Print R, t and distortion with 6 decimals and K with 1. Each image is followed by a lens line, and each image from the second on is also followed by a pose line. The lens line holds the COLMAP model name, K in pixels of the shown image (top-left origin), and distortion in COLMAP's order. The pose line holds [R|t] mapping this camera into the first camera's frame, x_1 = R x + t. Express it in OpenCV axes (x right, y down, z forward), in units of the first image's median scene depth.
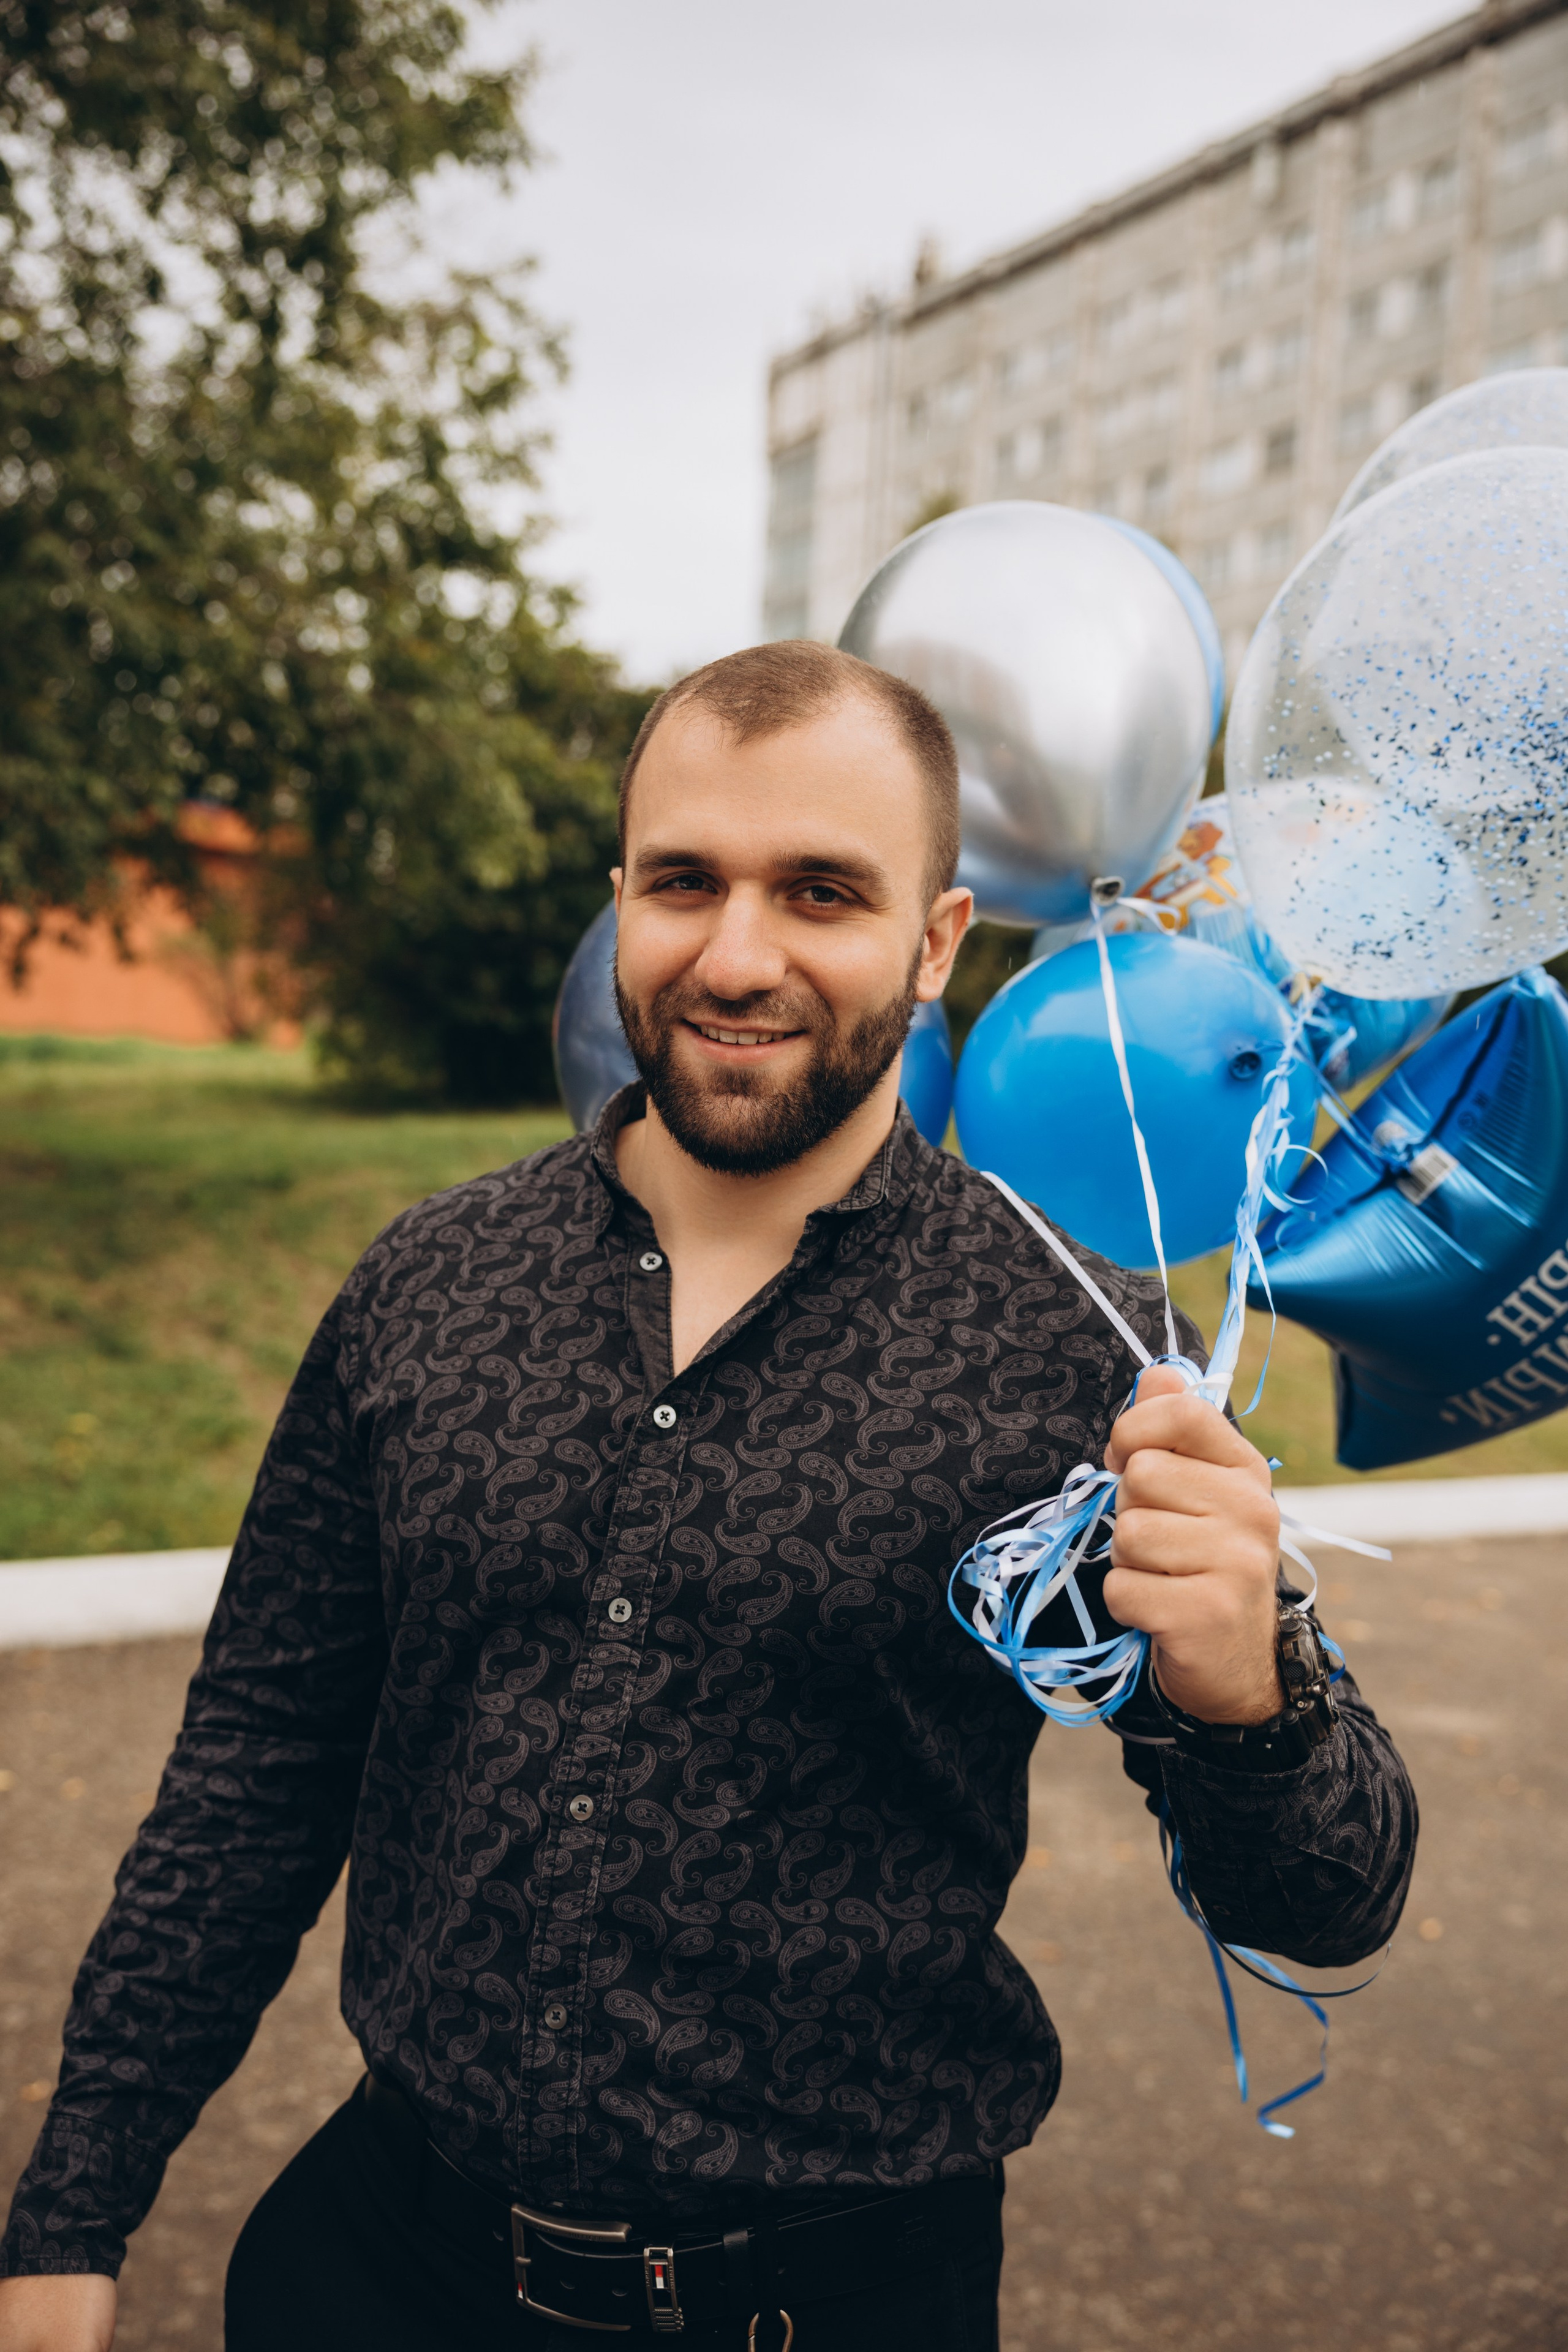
lens RADIAL K [[2537.7, 0, 777.2], [0, 2537.7, 1168.1], [0, 0, 1]] dist [0.135074, 0.000000]
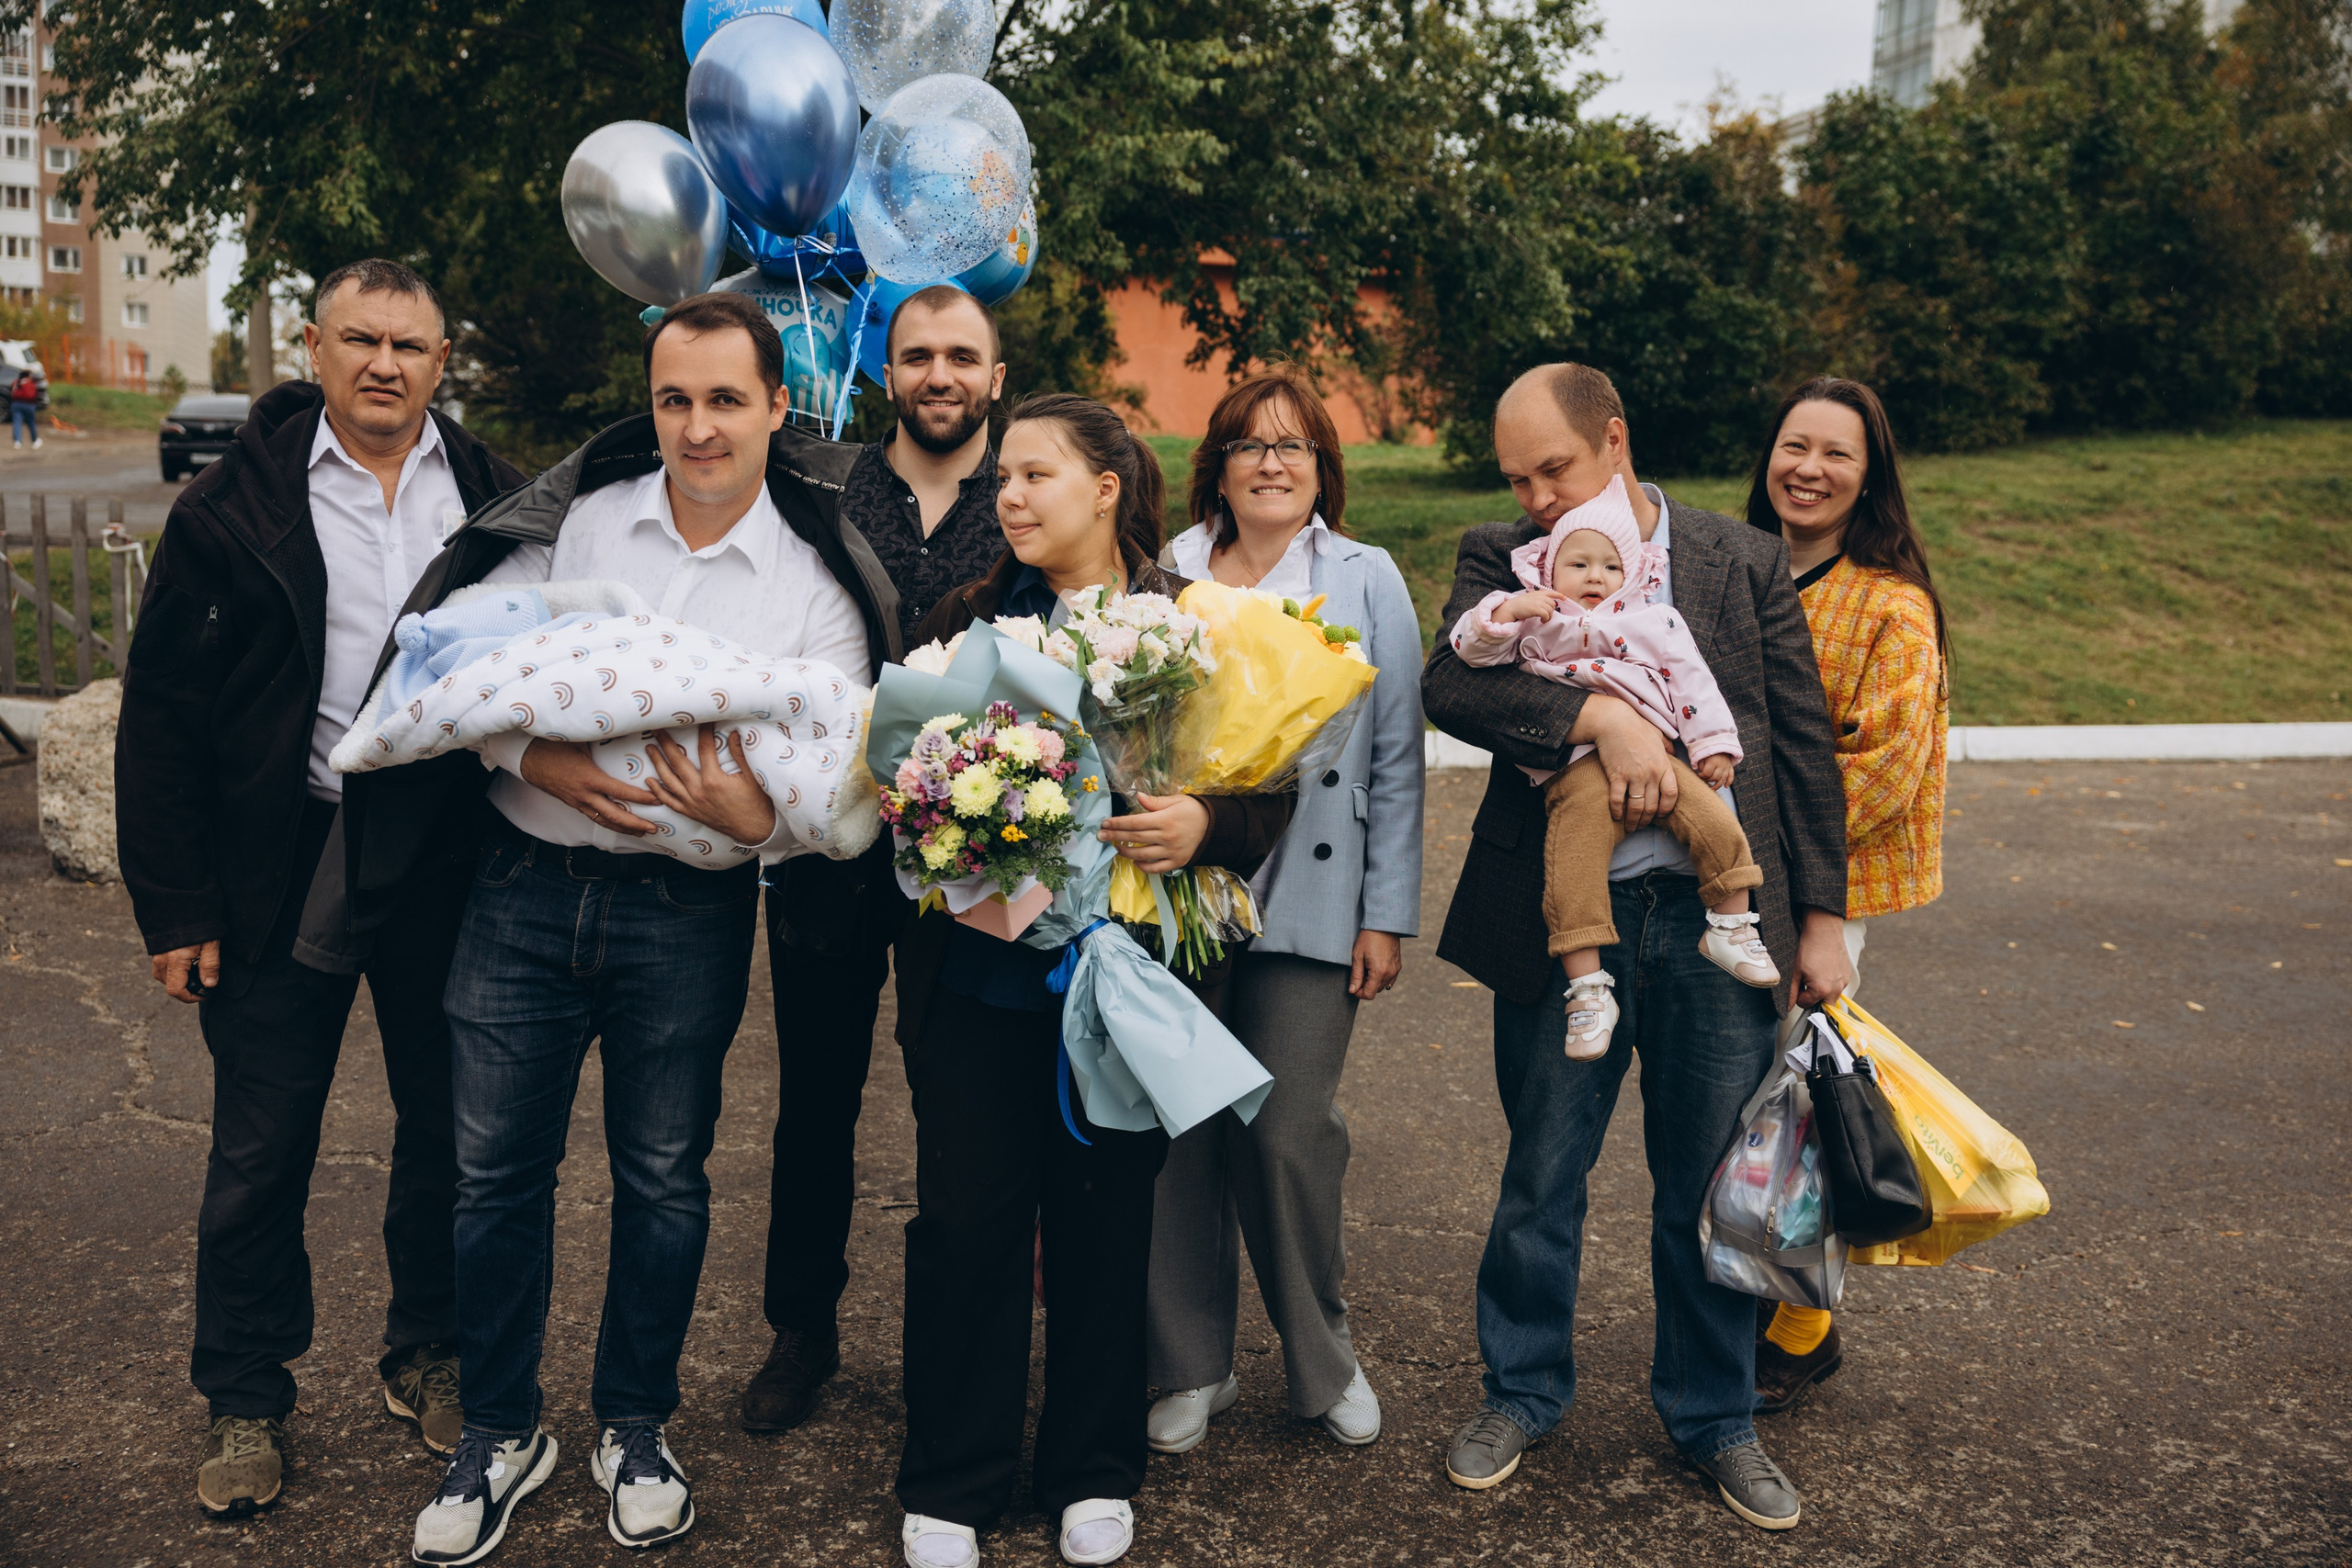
lens RADIAL K [[2335.0, 0, 1191.5], [0, 2335.0, 762.3], [0, 0, 1]] dist [0.101917, 0.000000]
pose [[0.958406, 0.002677, -0.285396, 0.085726], [0.022859, 0.996024, 0.086108, 0.019646], [0.284491, -0.089050, 0.954534, -0.441630]]
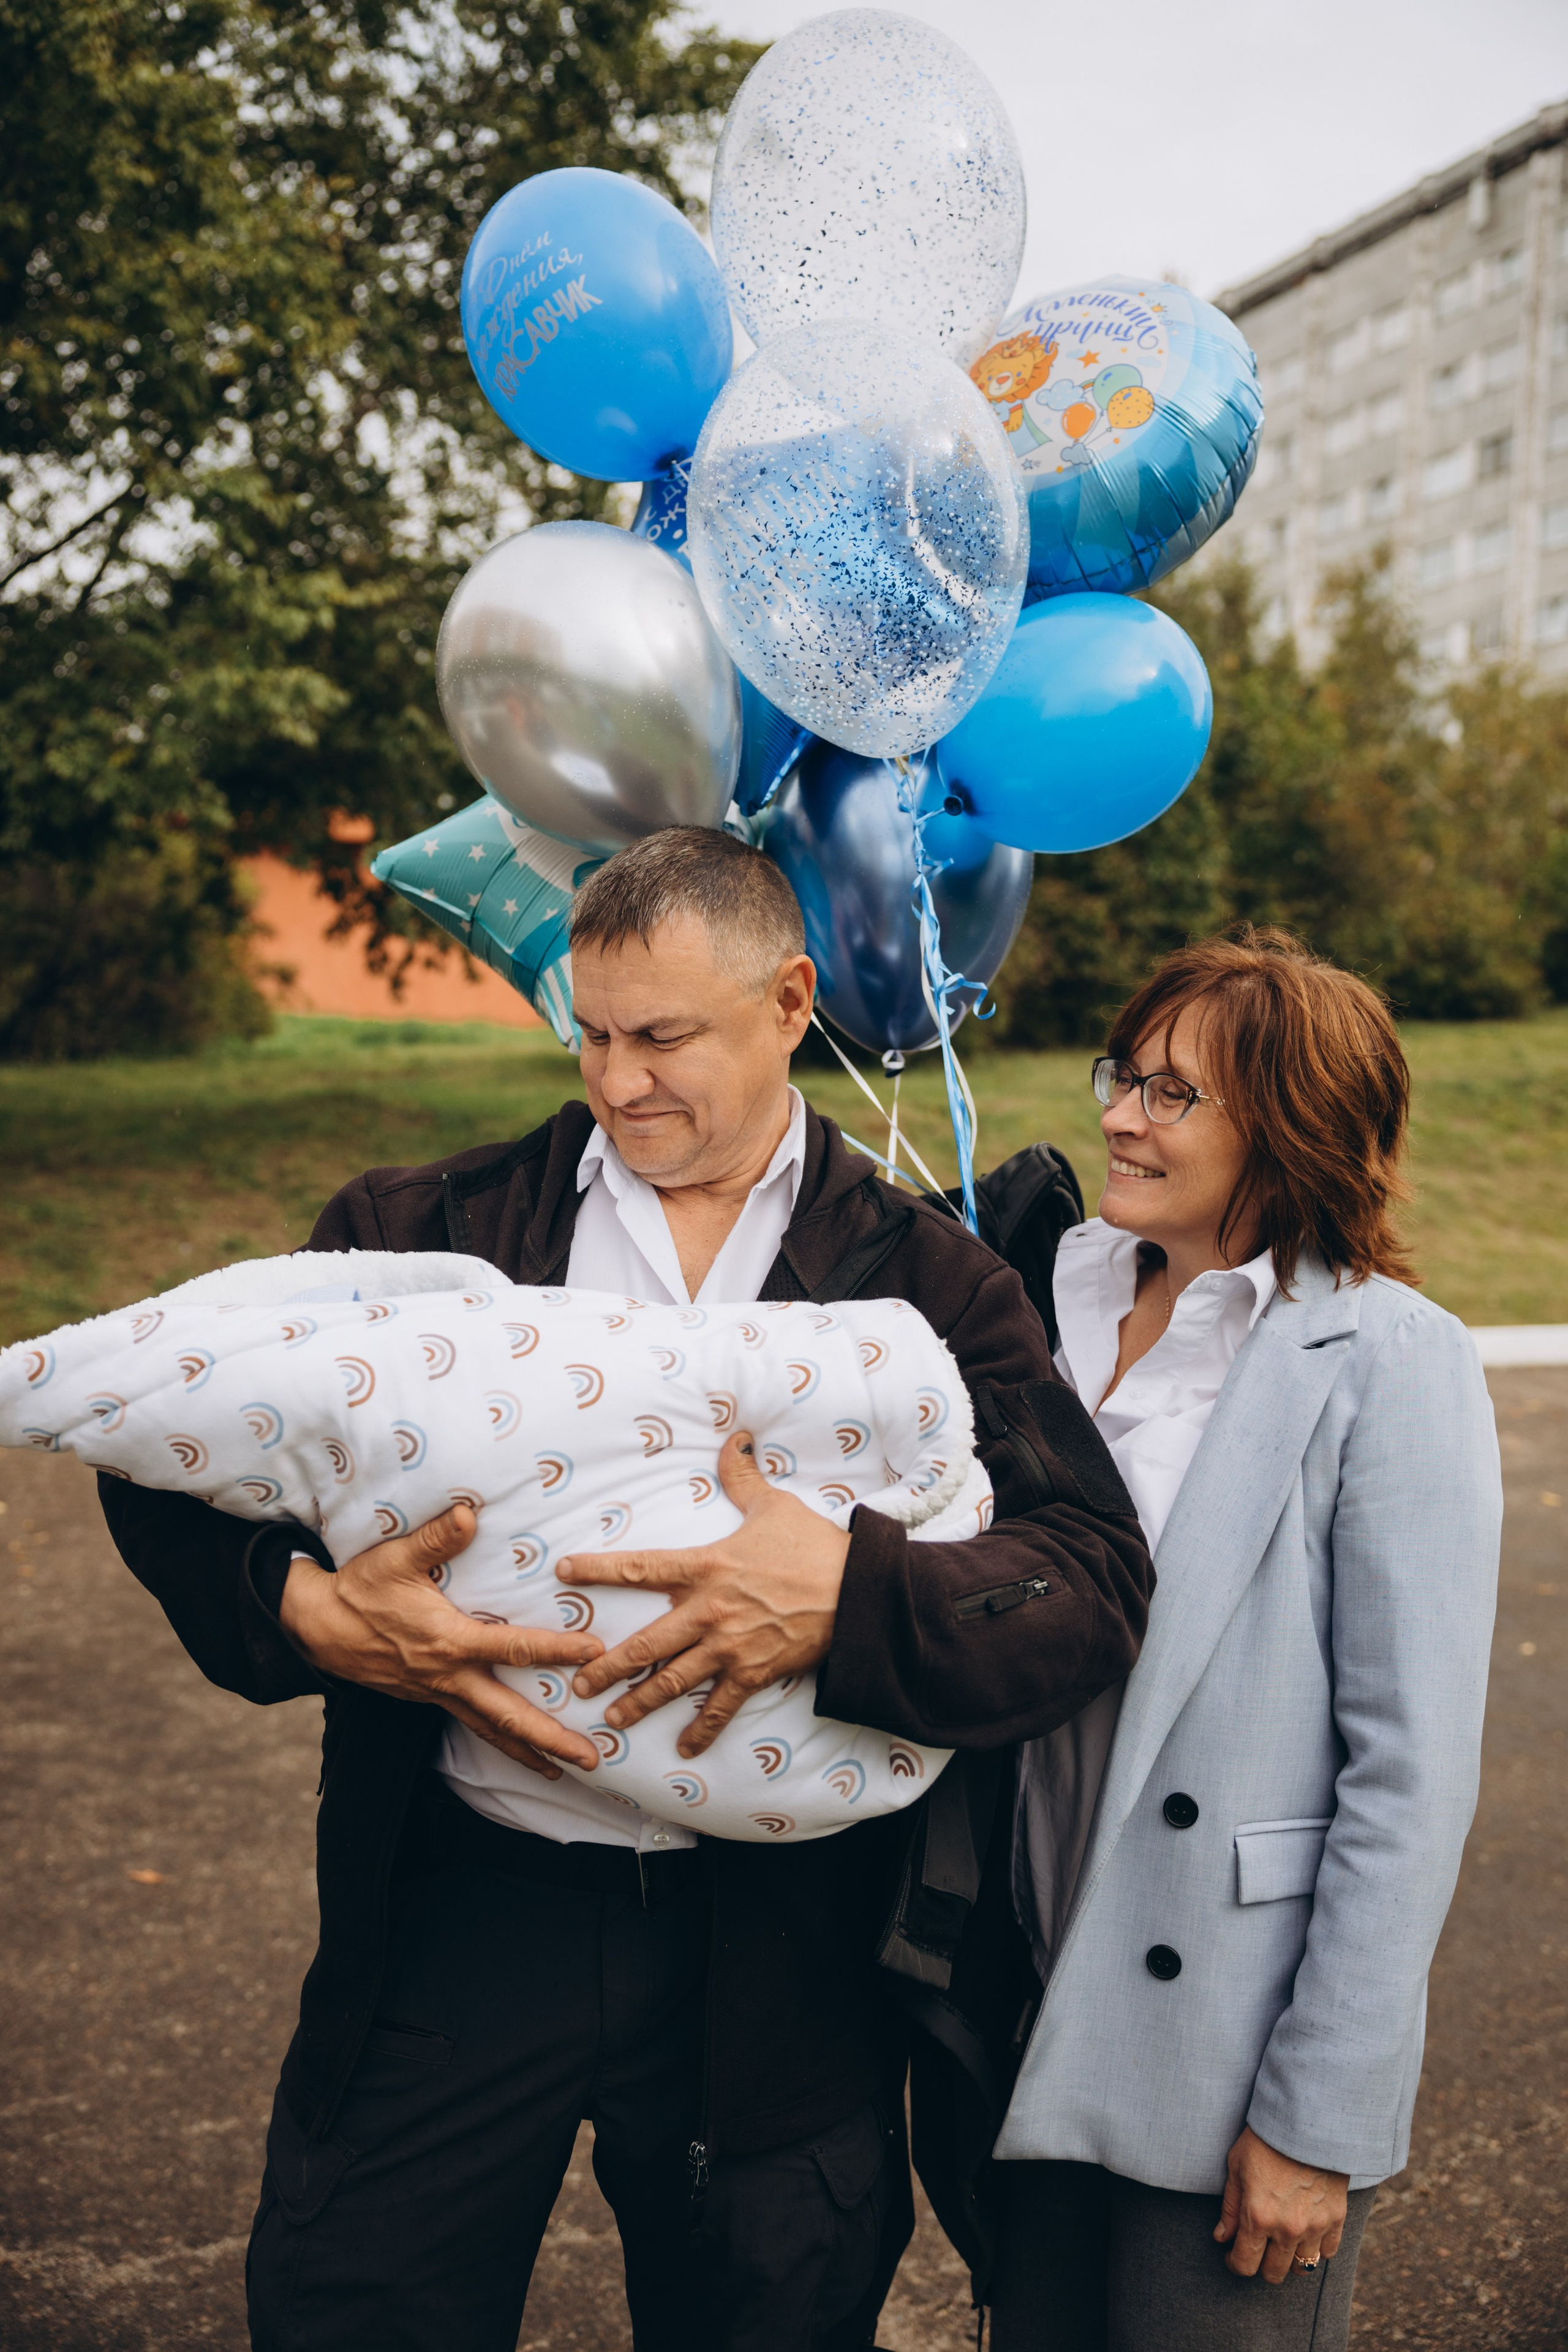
lens RADIAL K [[2227.8, 0, 779.0], [0, 2227.8, 1204.0], [0, 0, 1]] dist [0.072786, 0.000000]
pose [[0.993270, -0.011725, -0.115230, 0.065133], [0.015967, 0.999226, 0.035956, 0.005200], [0.114719, -0.037554, 0.992688, -0.247667]]
